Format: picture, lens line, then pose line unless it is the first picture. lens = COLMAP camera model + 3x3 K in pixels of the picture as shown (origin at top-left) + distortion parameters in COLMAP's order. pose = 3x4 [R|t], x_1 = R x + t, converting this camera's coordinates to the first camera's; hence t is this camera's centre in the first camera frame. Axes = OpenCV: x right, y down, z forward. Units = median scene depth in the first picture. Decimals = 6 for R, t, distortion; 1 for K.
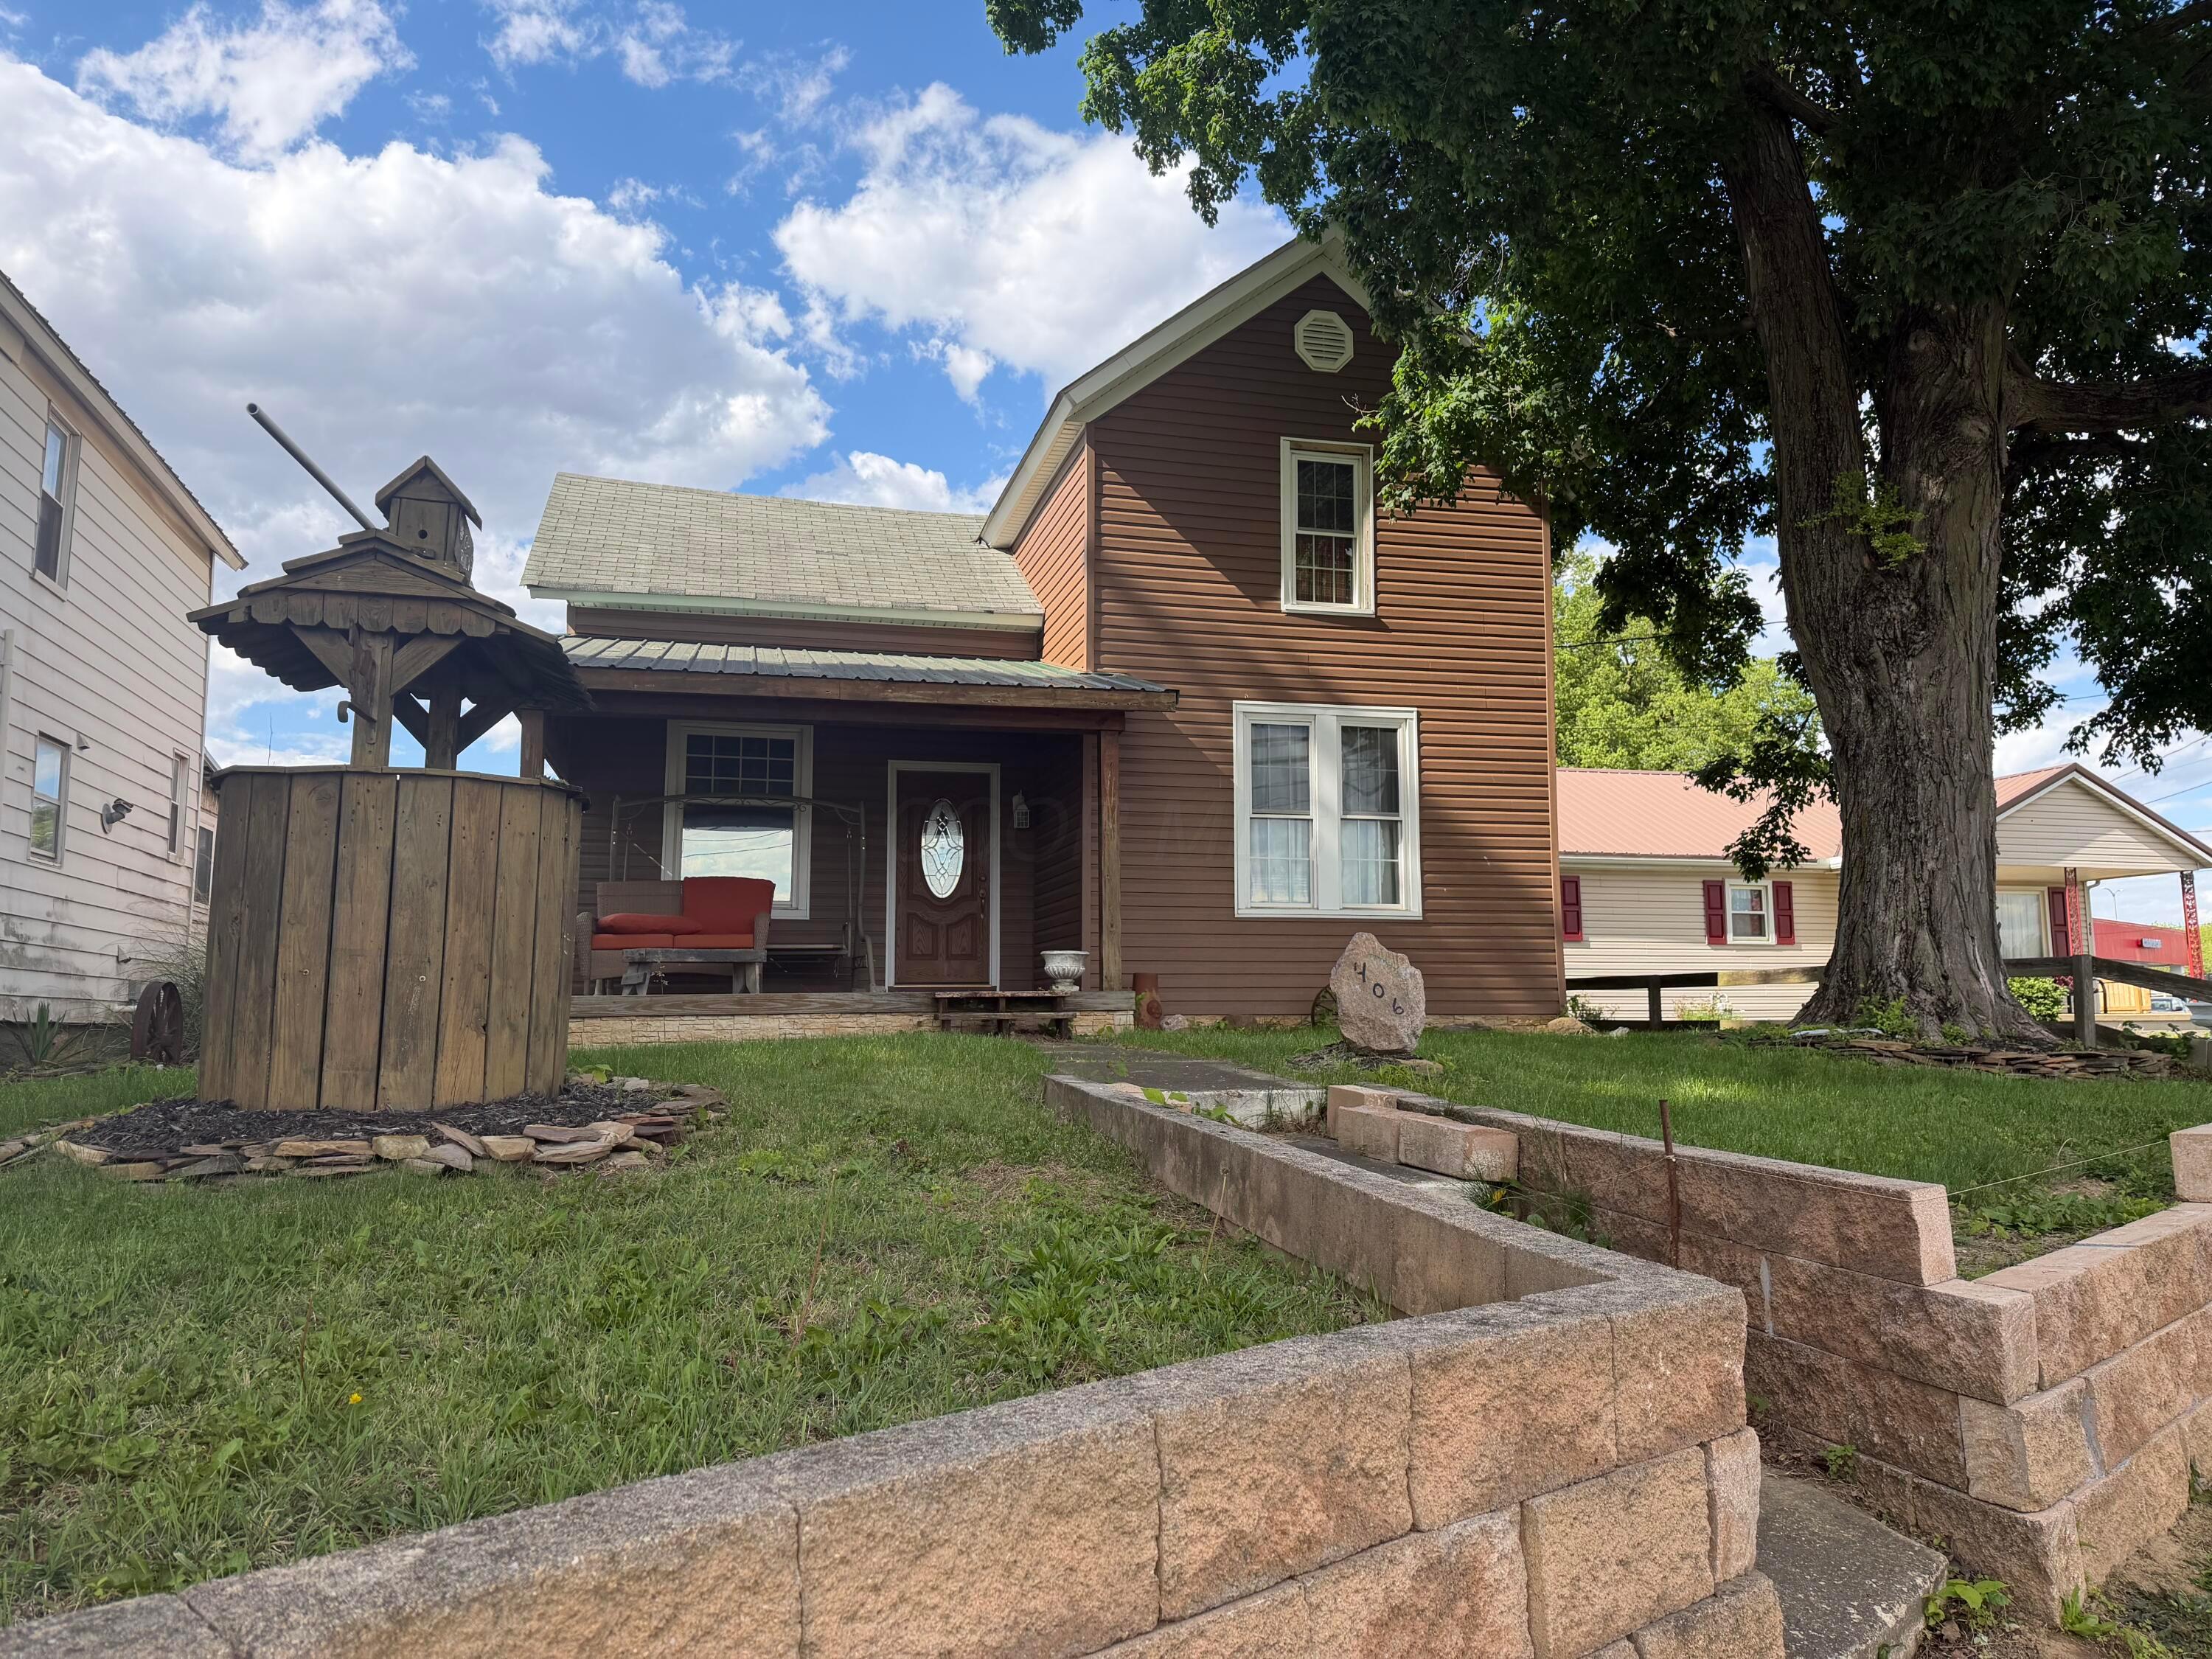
lens RADIAL K [[1541.1, 0, 1106.0], [0, 1541.1, 829.5], [0, 0, 1]] dist [0.125722, -0.219048]
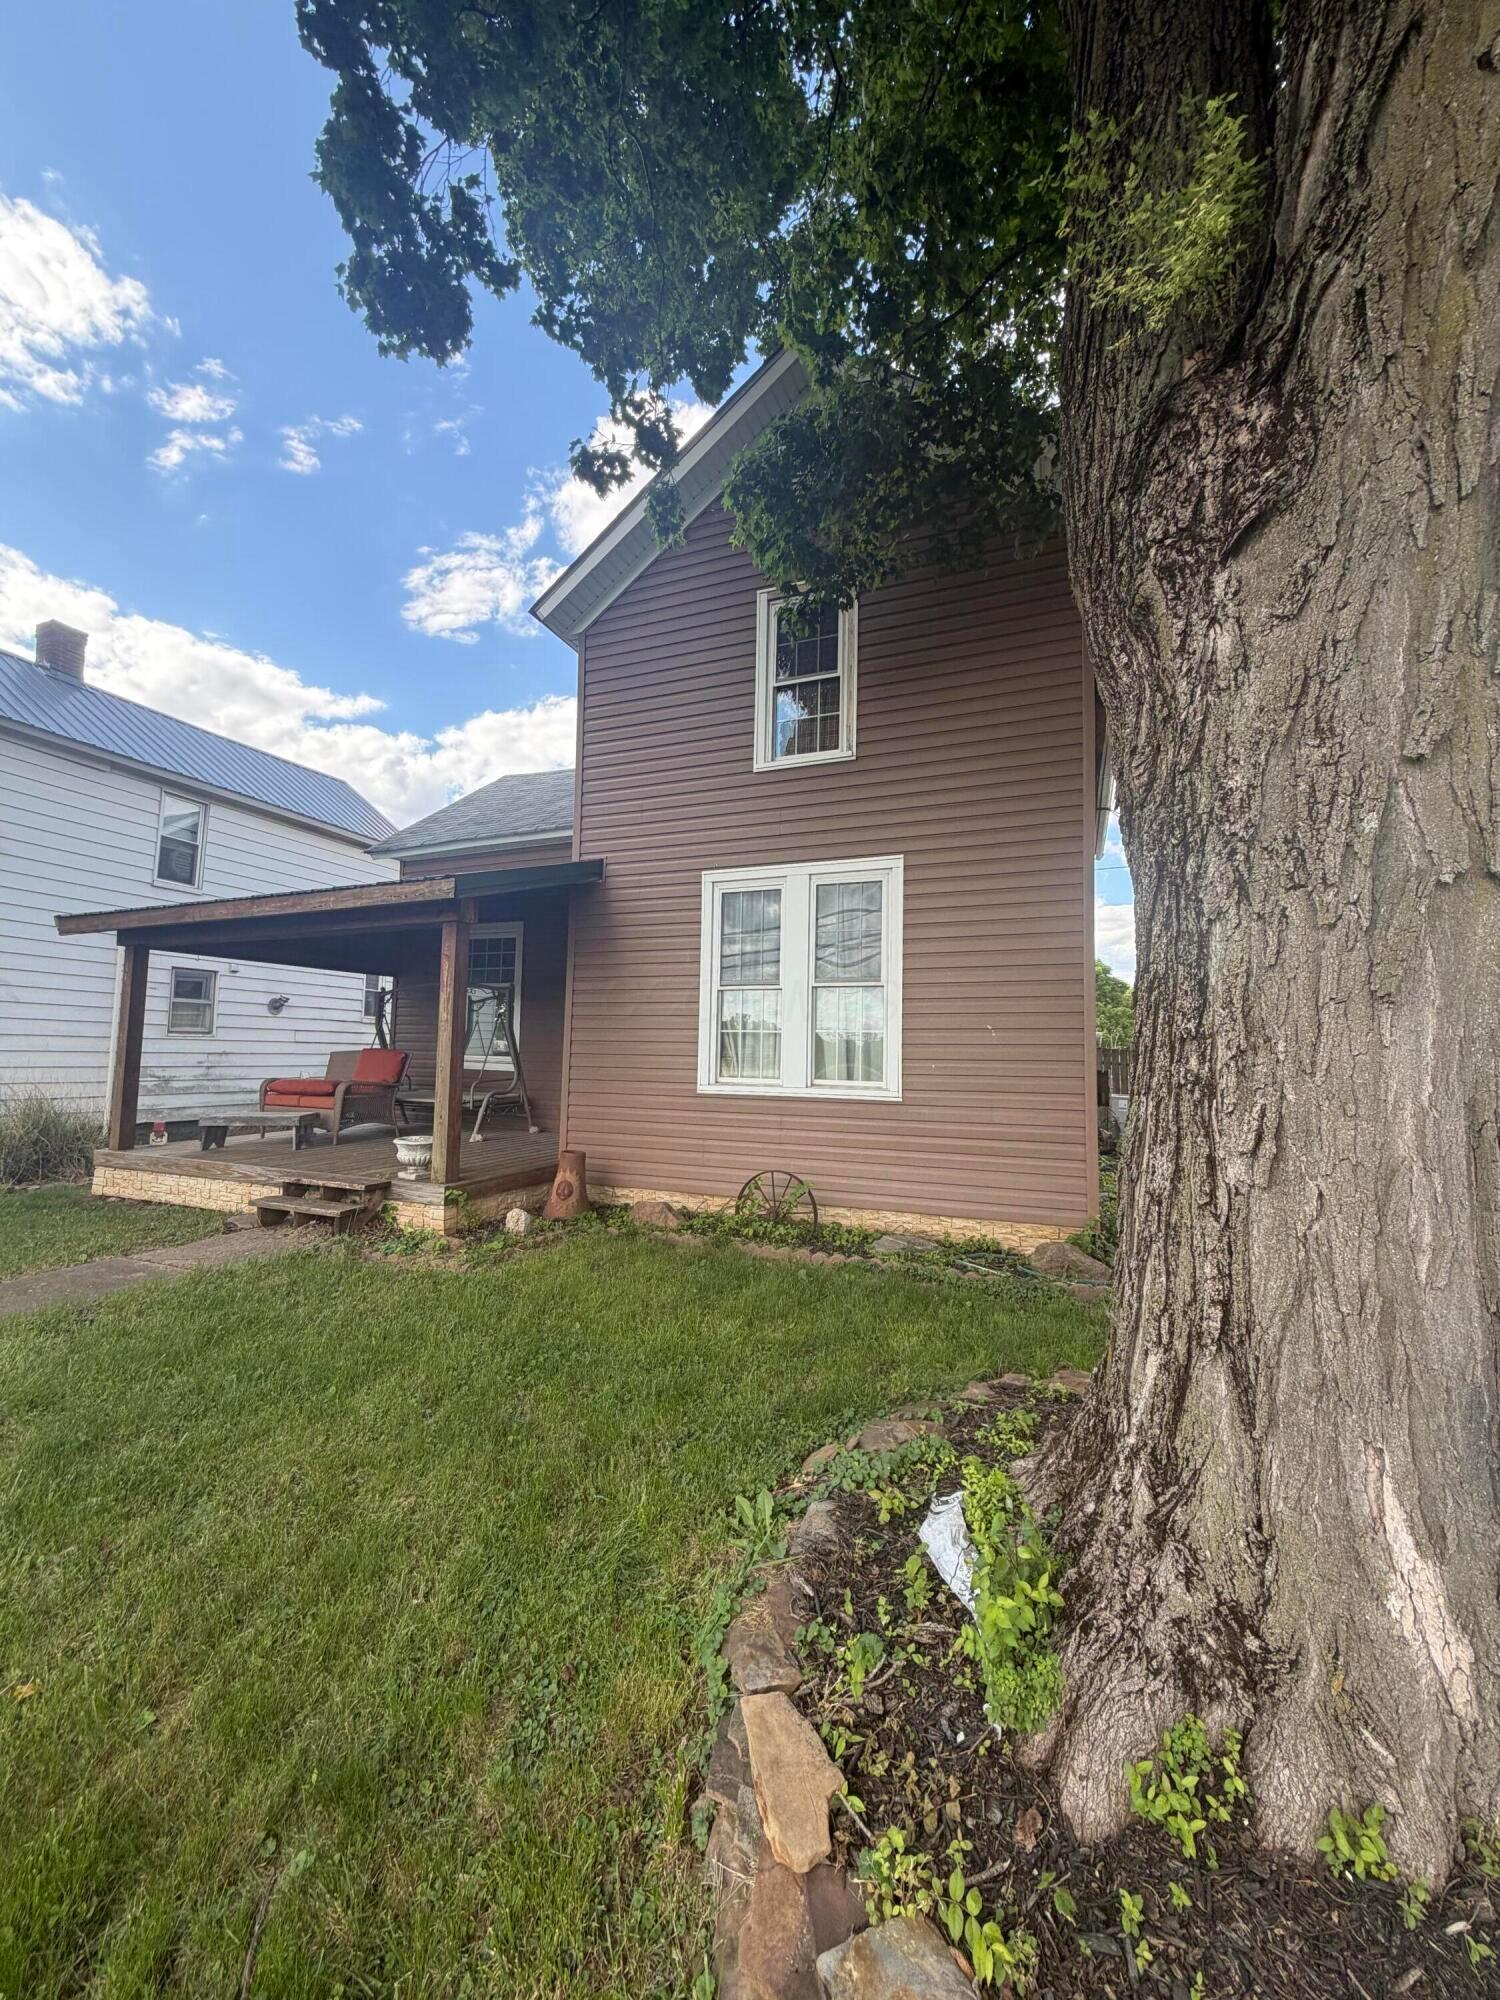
lens RADIAL K [[800.6, 0, 750.0], [0, 800.6, 1000.0], [0, 0, 1]] dist [0.000909, 0.000060]
pose [[0.805832, -0.022217, -0.591727, 0.398315], [0.051817, 0.998108, 0.033091, -0.017414], [0.589873, -0.057327, 0.805459, 0.592119]]
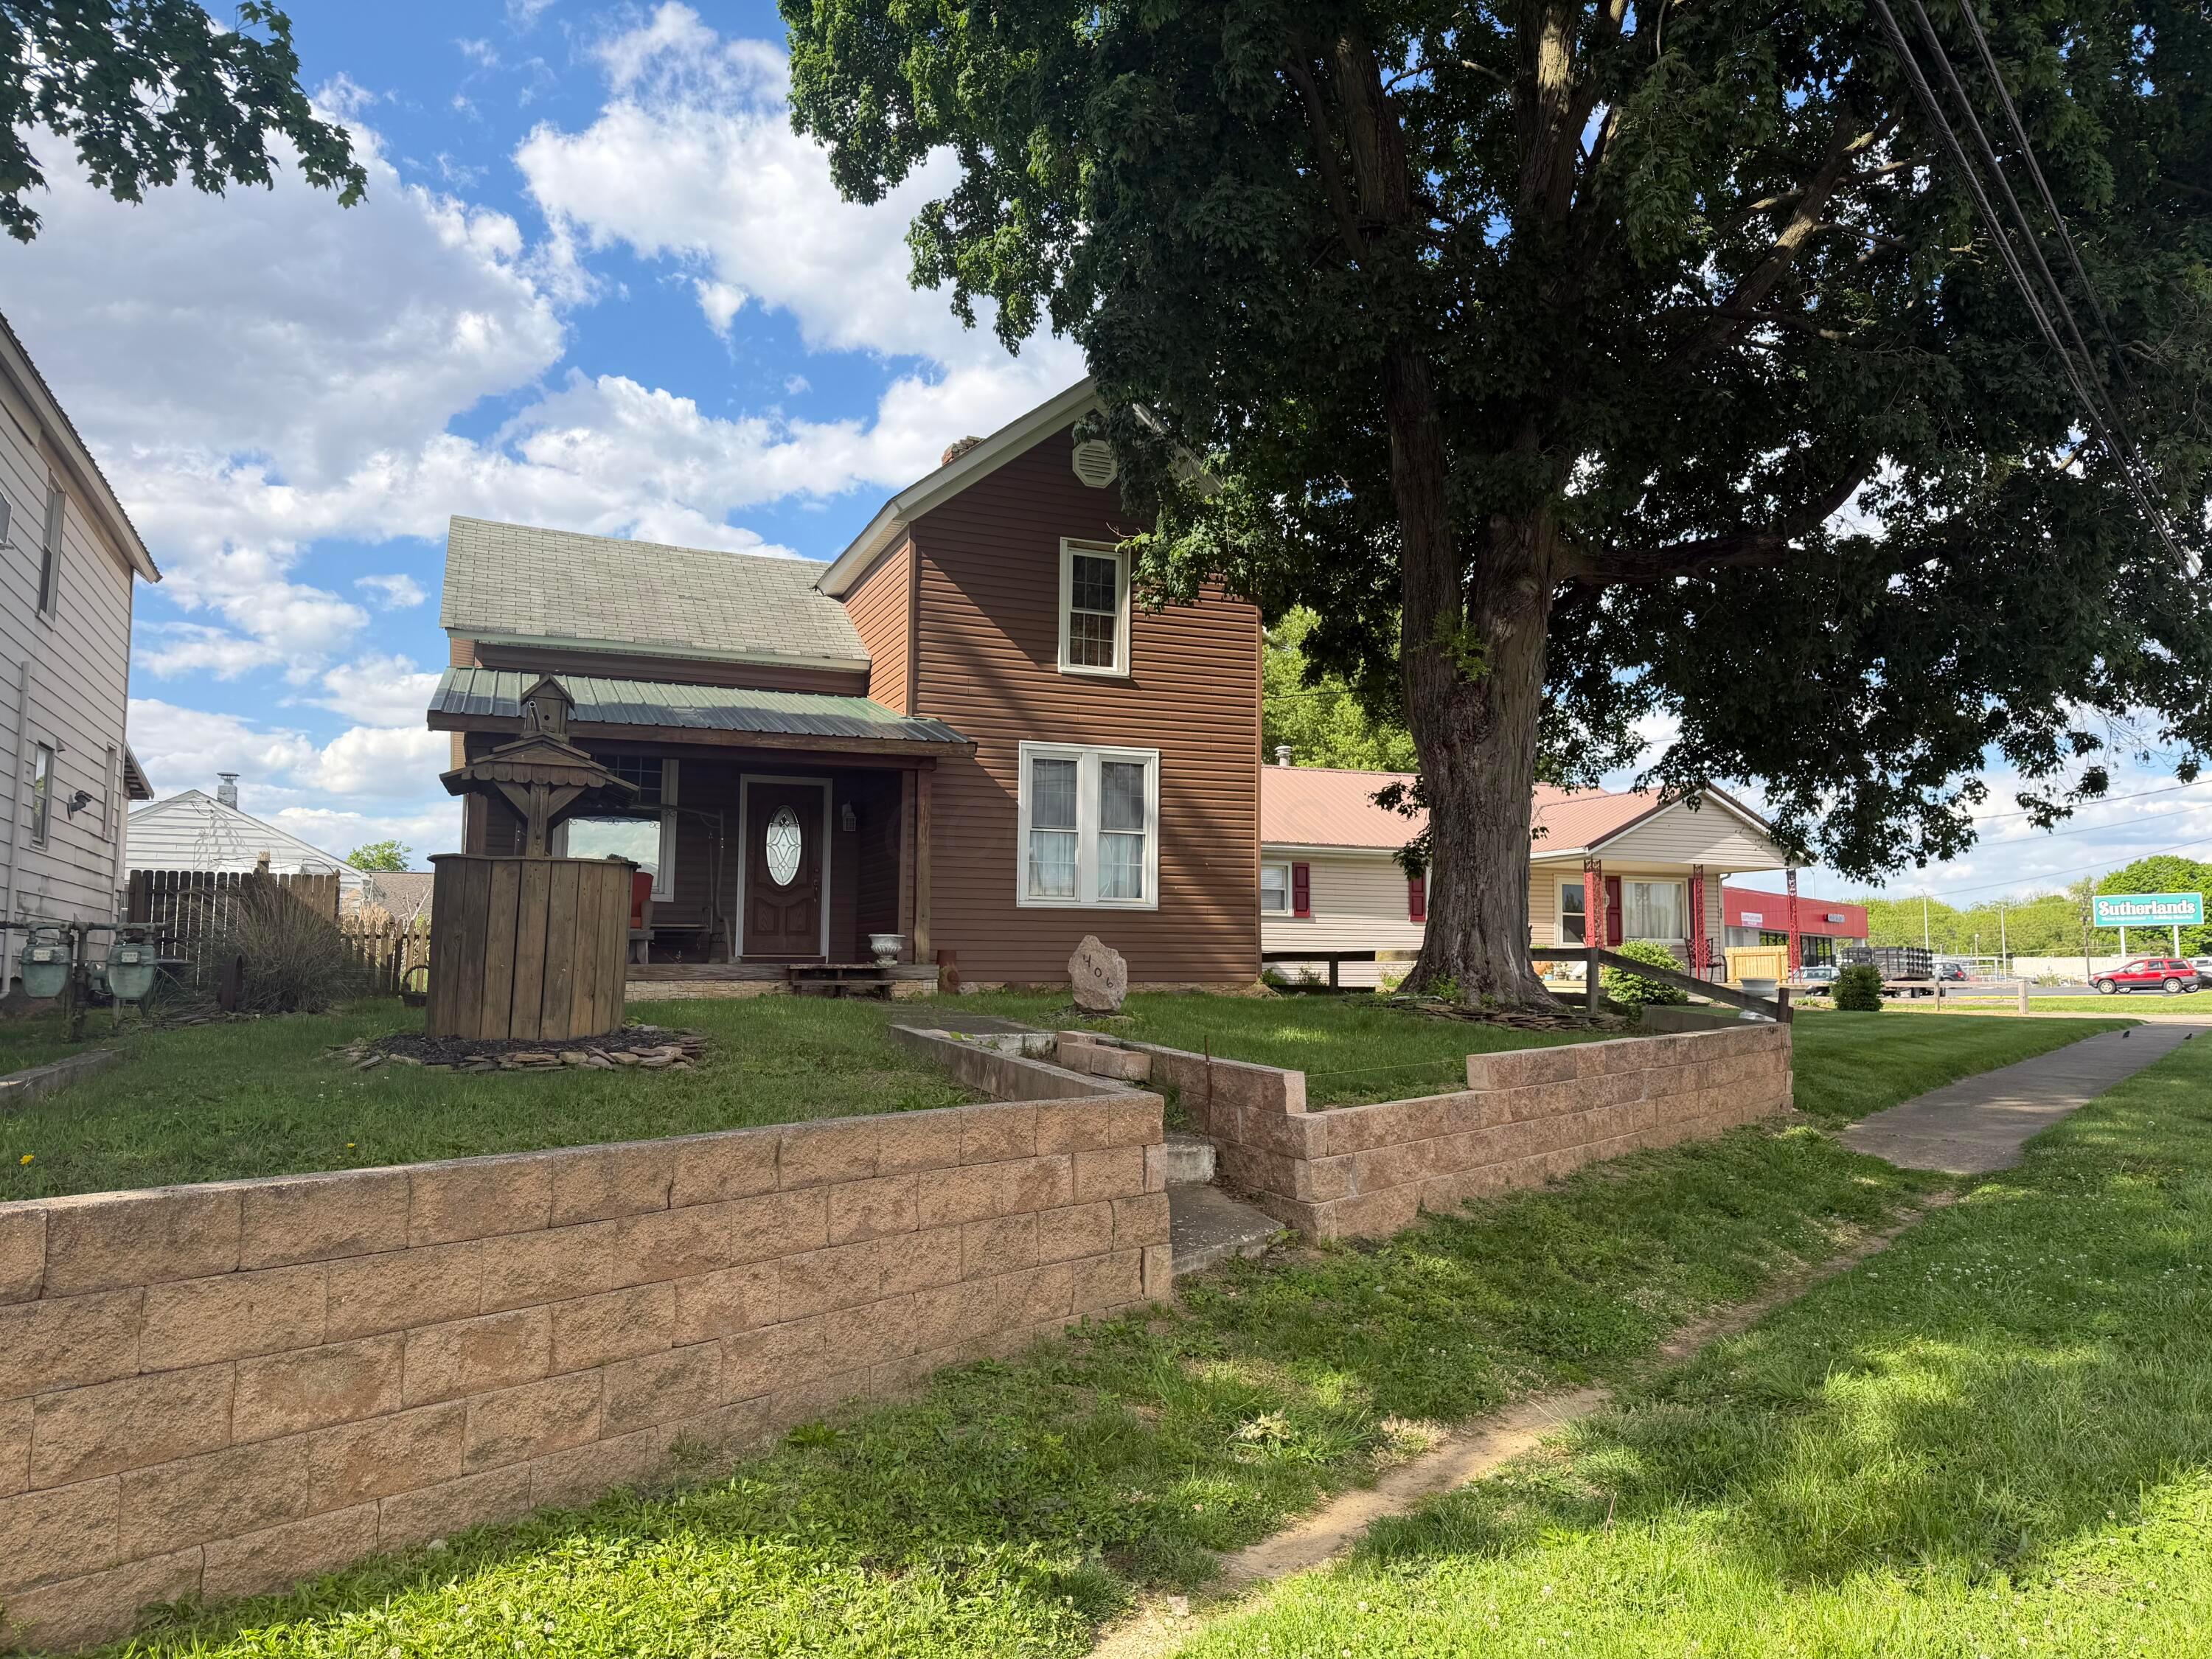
lens RADIAL K [[1541.1, 0, 1106.0], [0, 1541.1, 829.5], [0, 0, 1]] dist [0.125722, -0.219048]
pose [[0.991142, 0.022430, 0.130900, -0.013467], [-0.026088, 0.999314, 0.026296, -0.044046], [-0.130221, -0.029478, 0.991047, -0.294527]]
